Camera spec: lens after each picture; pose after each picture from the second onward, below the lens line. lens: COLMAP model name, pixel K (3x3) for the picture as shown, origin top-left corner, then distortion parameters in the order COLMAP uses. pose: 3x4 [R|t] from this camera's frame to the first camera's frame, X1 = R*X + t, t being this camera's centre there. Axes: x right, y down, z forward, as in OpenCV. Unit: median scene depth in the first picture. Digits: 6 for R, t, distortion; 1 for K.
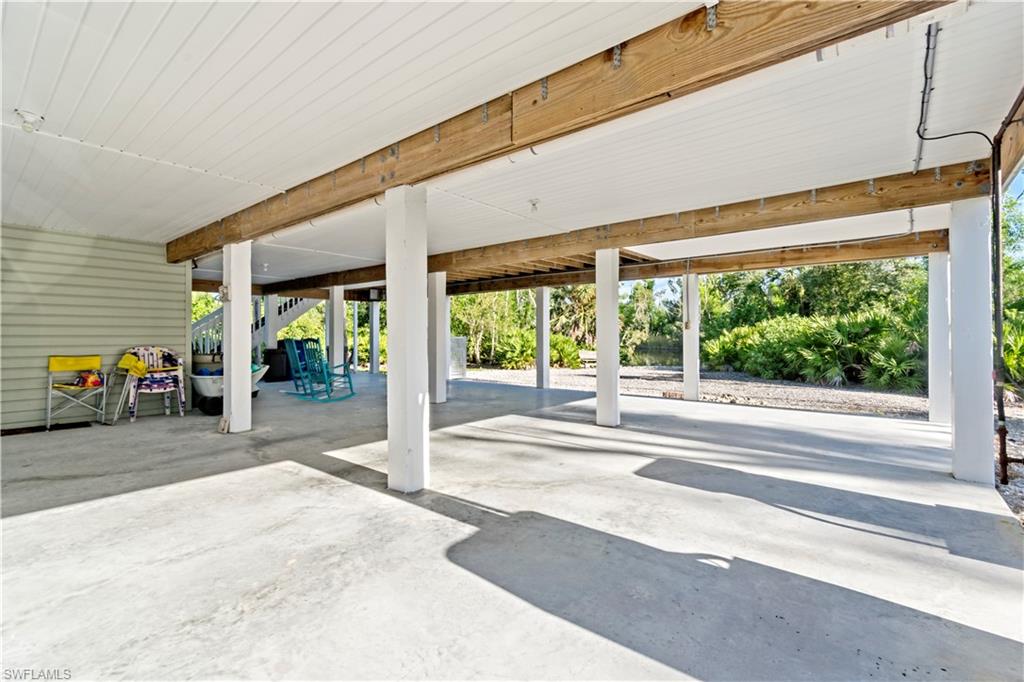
lens RADIAL K [[461.7, 0, 518.6], [0, 461.7, 336.9], [0, 0, 1]] dist [0.001607, 0.000859]
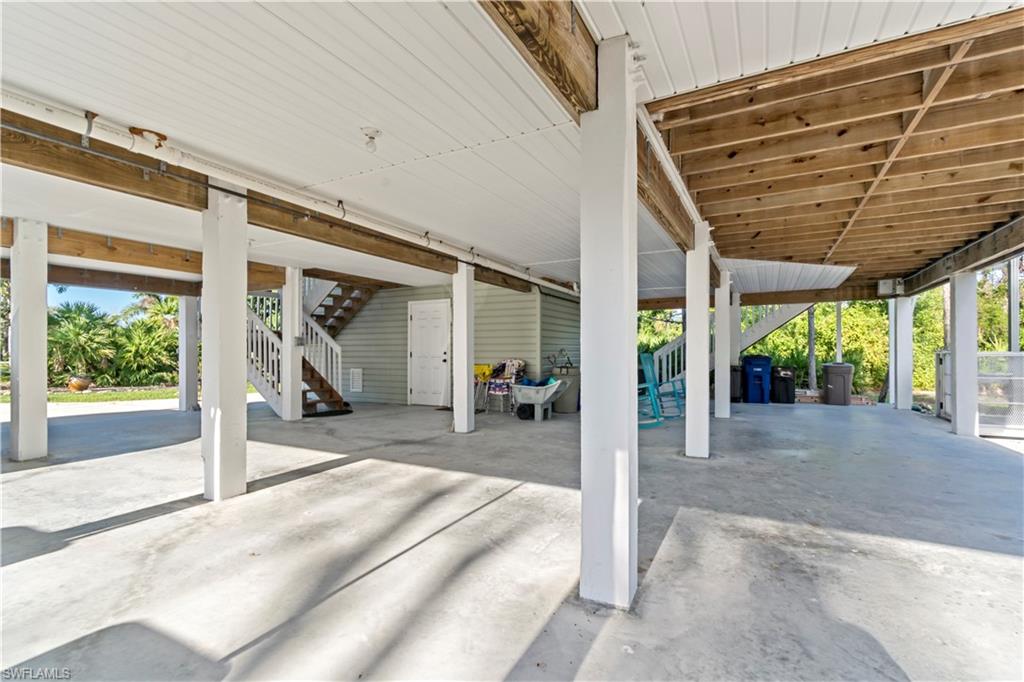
lens RADIAL K [[461.7, 0, 516.4], [0, 461.7, 349.0], [0, 0, 1]] dist [0.001607, 0.000859]
pose [[0.180904, -0.004795, -0.983489, 0.919663], [0.001999, 0.999988, -0.004508, -0.003699], [0.983499, -0.001150, 0.180912, 1.458710]]
